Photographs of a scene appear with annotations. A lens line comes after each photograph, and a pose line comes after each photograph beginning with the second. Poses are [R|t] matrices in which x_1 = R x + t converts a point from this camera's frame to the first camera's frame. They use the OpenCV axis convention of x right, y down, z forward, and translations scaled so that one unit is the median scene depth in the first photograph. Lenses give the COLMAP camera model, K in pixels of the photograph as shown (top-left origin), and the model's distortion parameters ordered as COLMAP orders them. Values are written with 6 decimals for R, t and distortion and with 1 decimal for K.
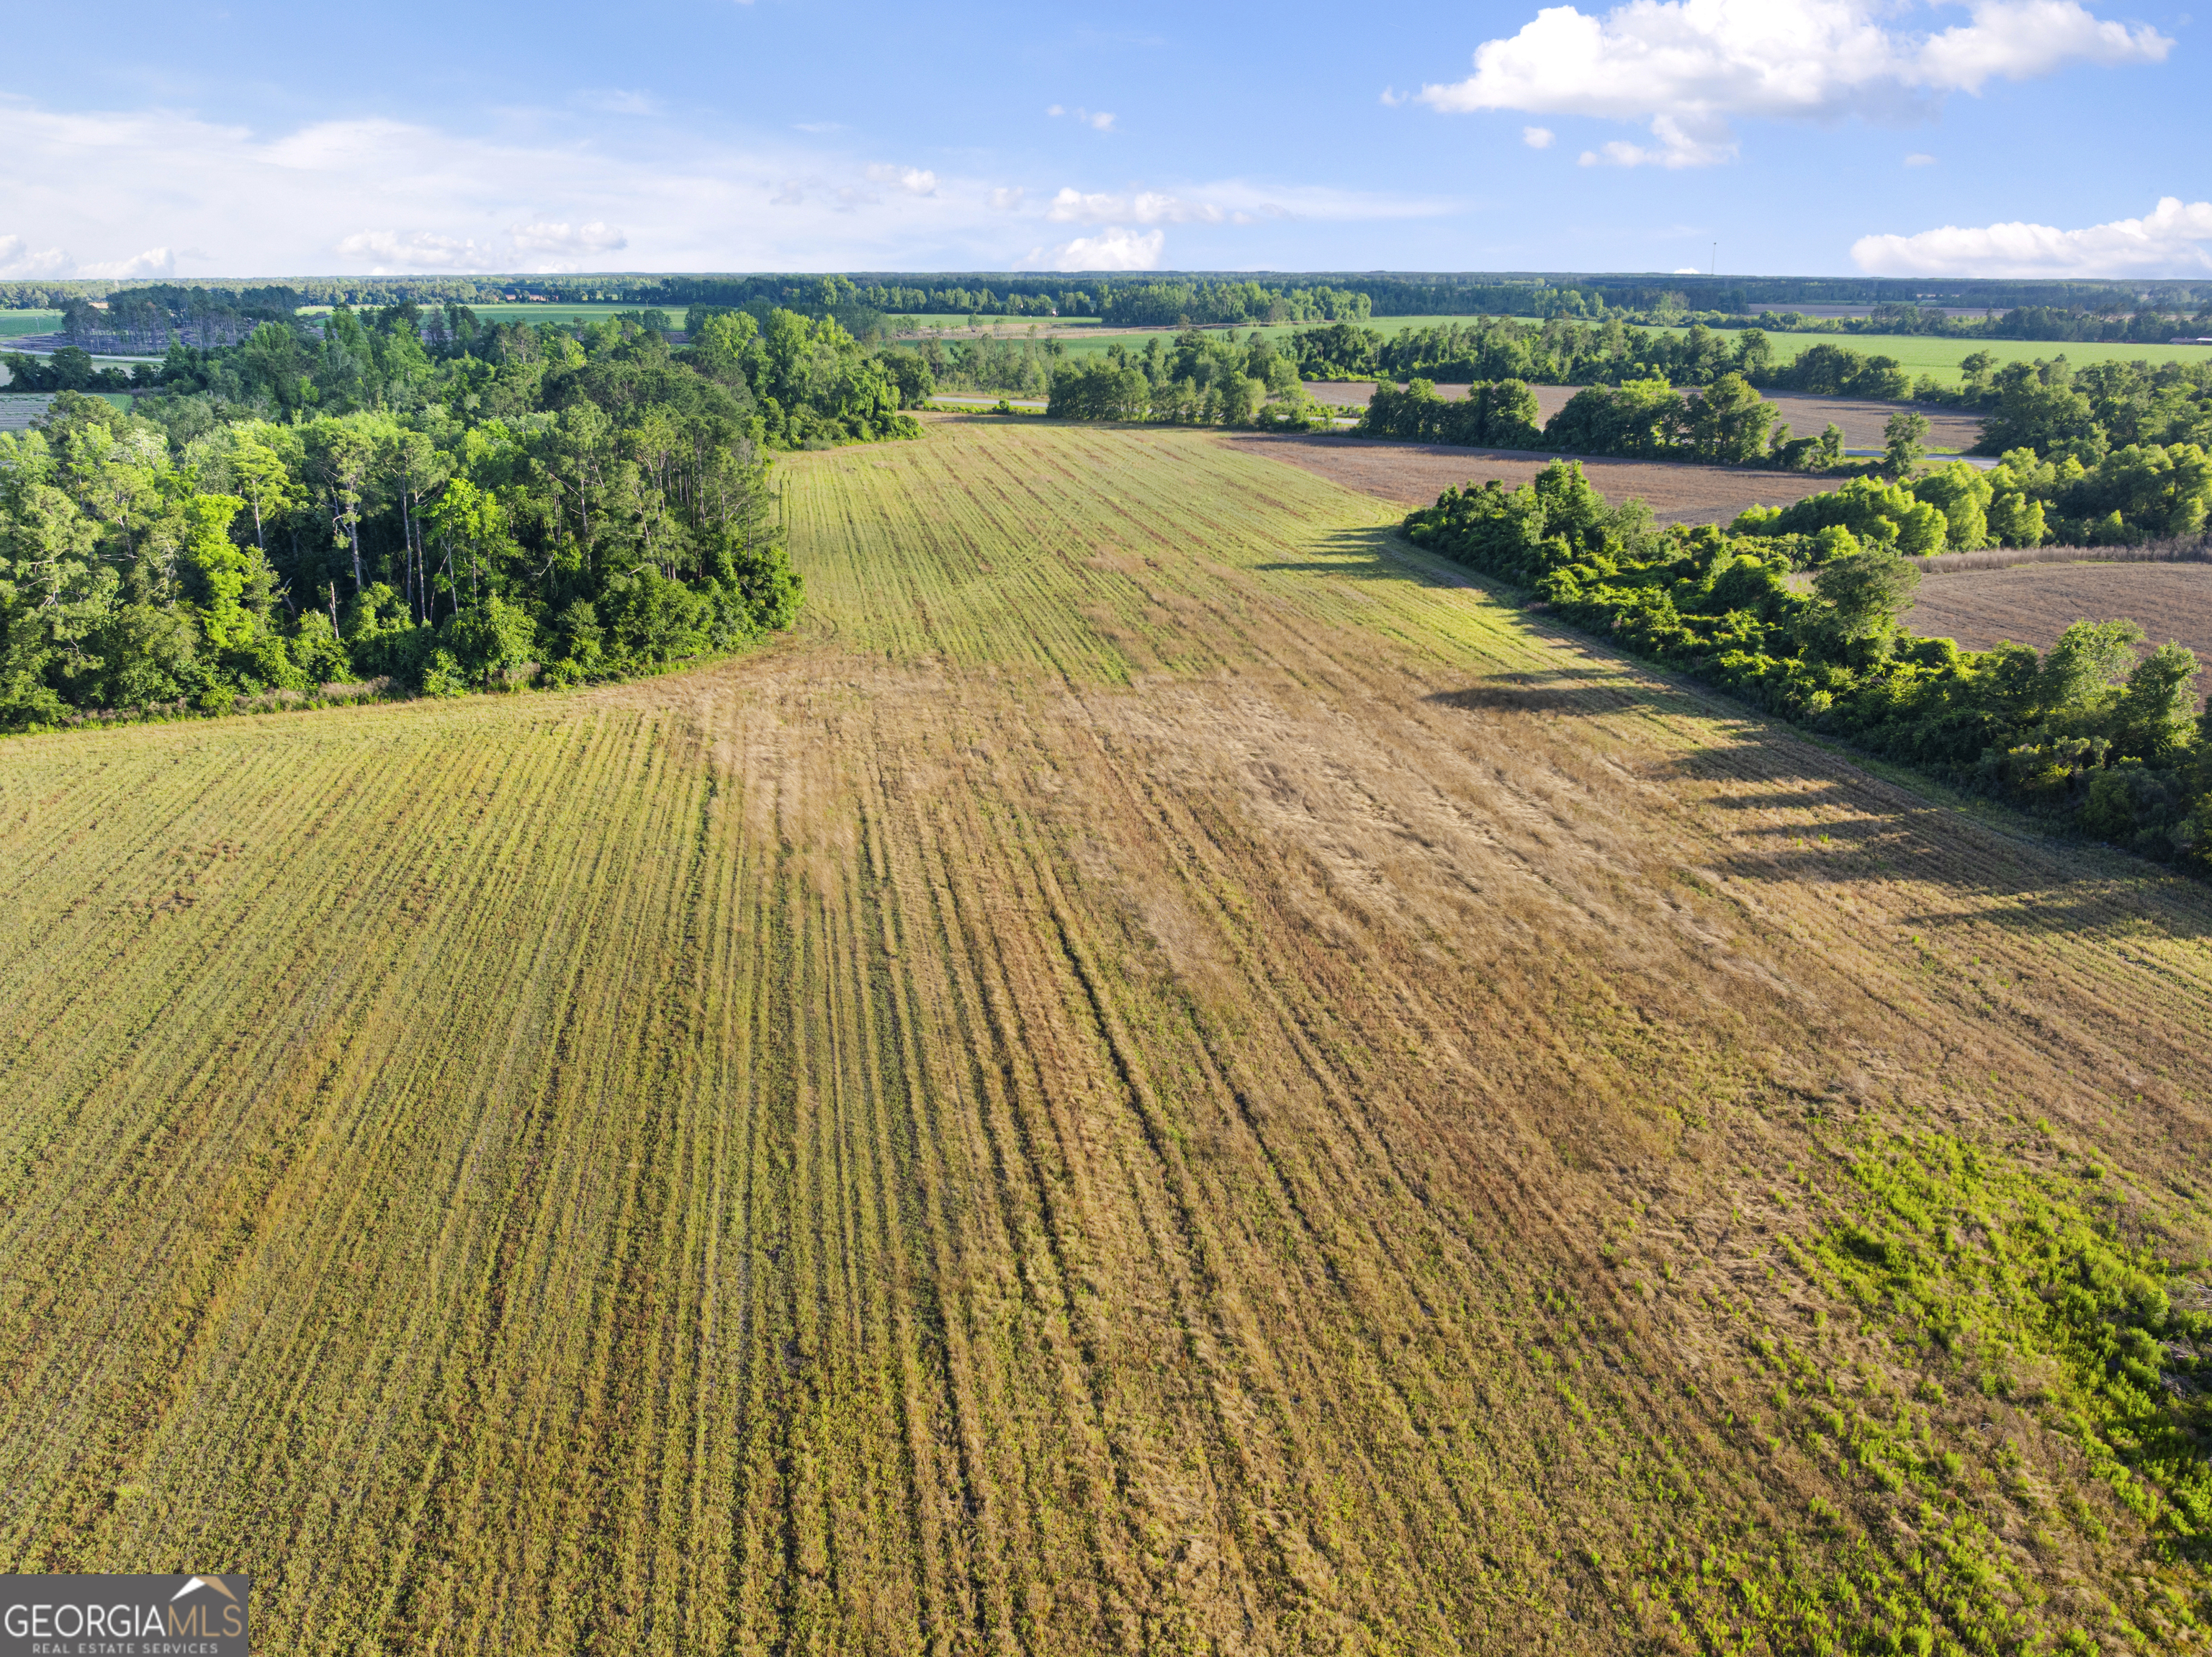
lens RADIAL K [[1586.6, 0, 1105.4], [0, 1586.6, 819.3], [0, 0, 1]] dist [-0.039956, 0.003771]
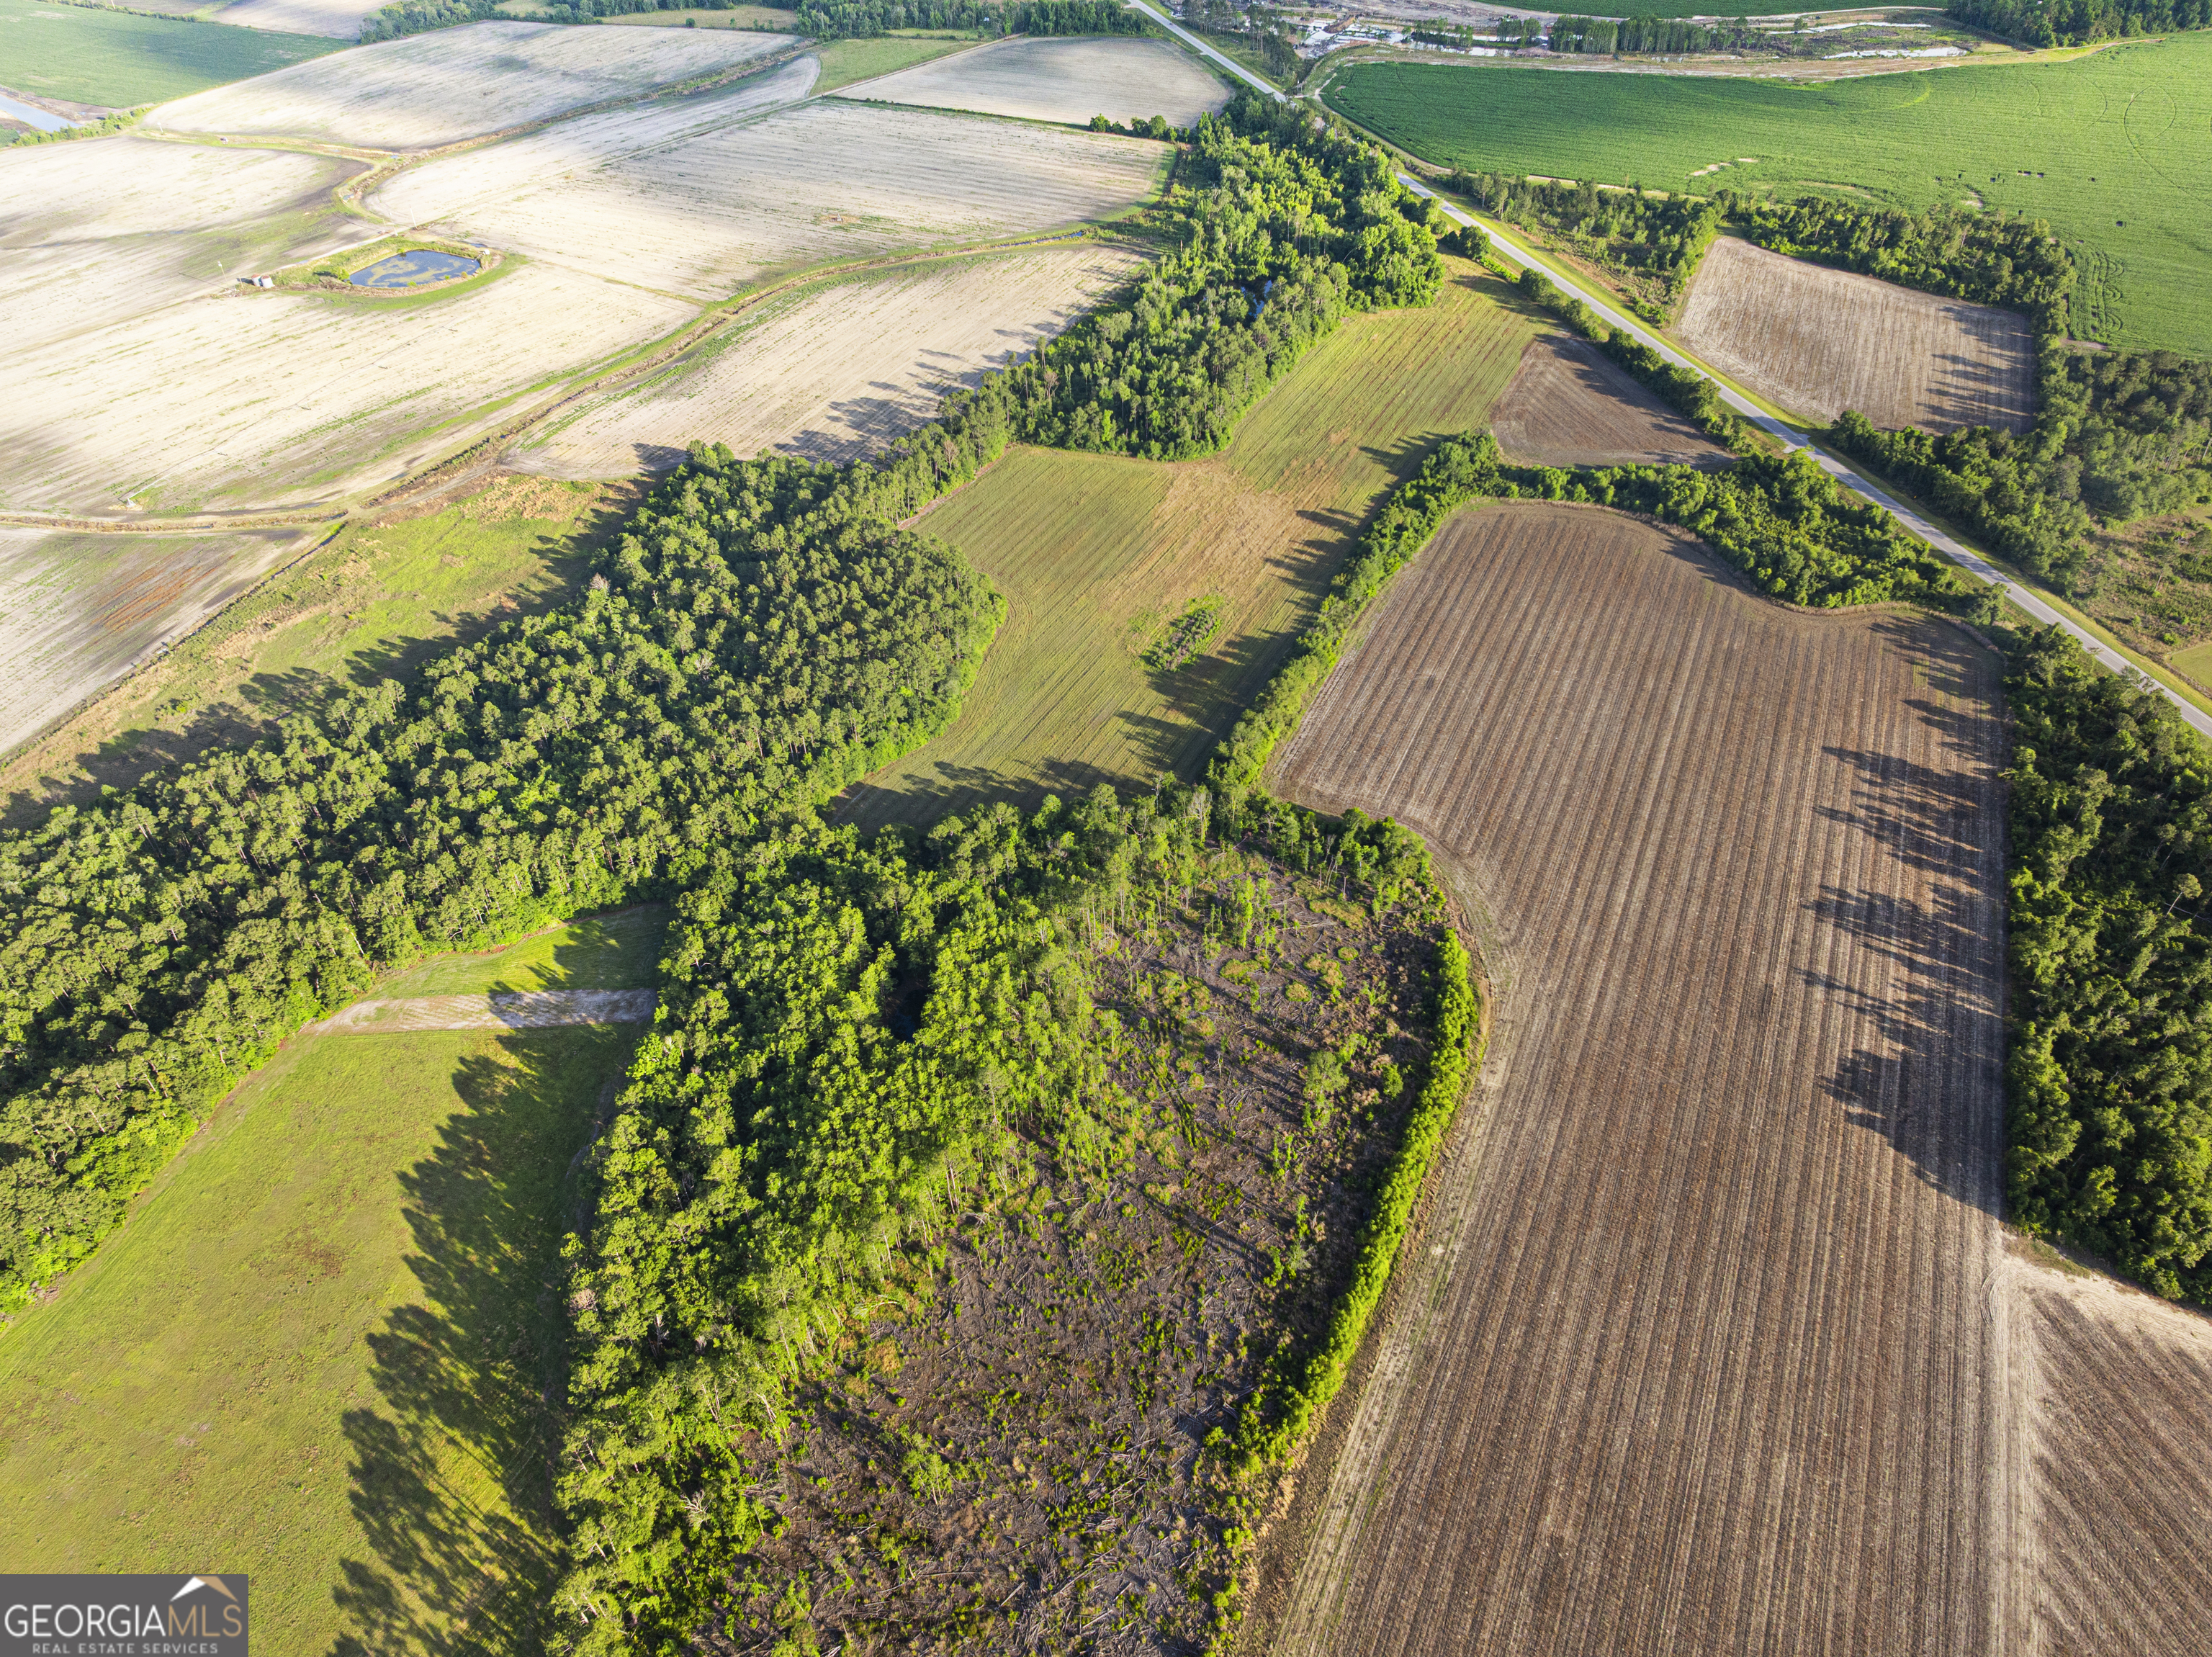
lens RADIAL K [[1559.1, 0, 1110.0], [0, 1559.1, 827.2], [0, 0, 1]] dist [-0.045752, 0.010490]
pose [[0.791824, 0.372068, -0.484334, 2.287948], [-0.176220, 0.898472, 0.402114, -0.980235], [0.584774, -0.233054, 0.776998, -3.103413]]
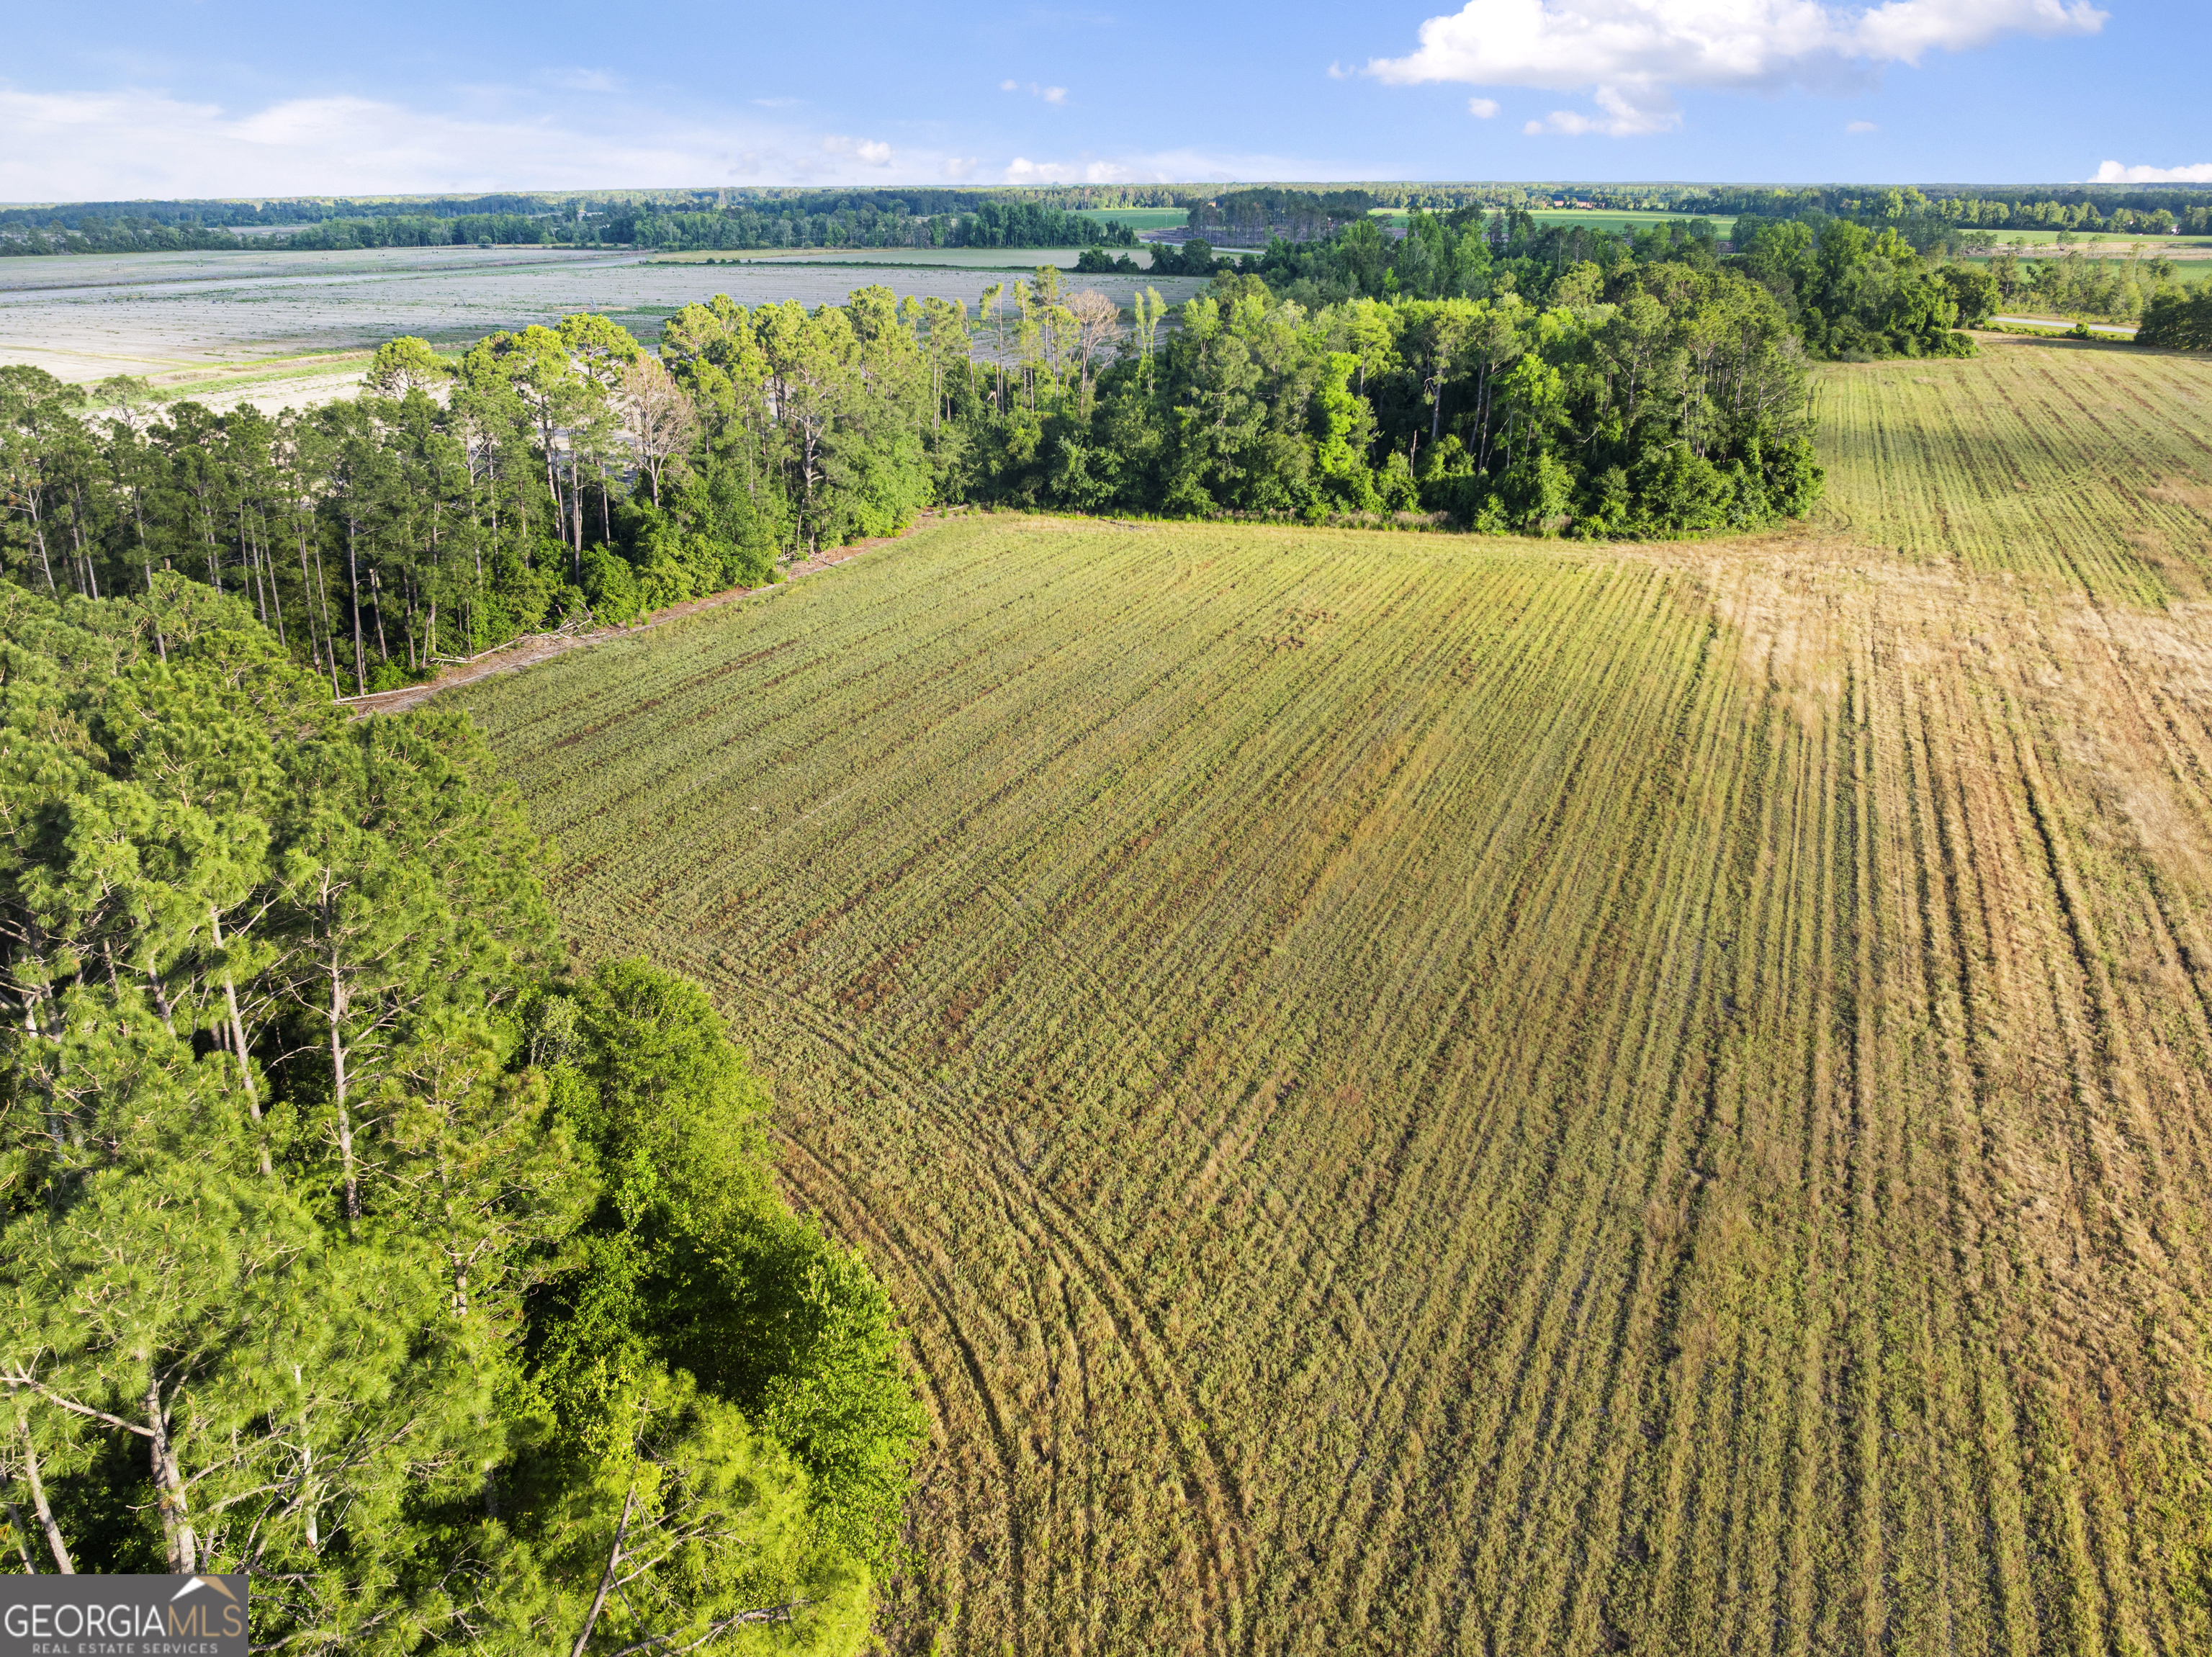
lens RADIAL K [[1596.9, 0, 1096.1], [0, 1596.9, 692.8], [0, 0, 1]] dist [-0.043087, 0.006337]
pose [[0.816860, 0.169465, -0.551381, 0.020072], [-0.181630, 0.982814, 0.032983, 0.053617], [0.547494, 0.073205, 0.833601, -0.151570]]
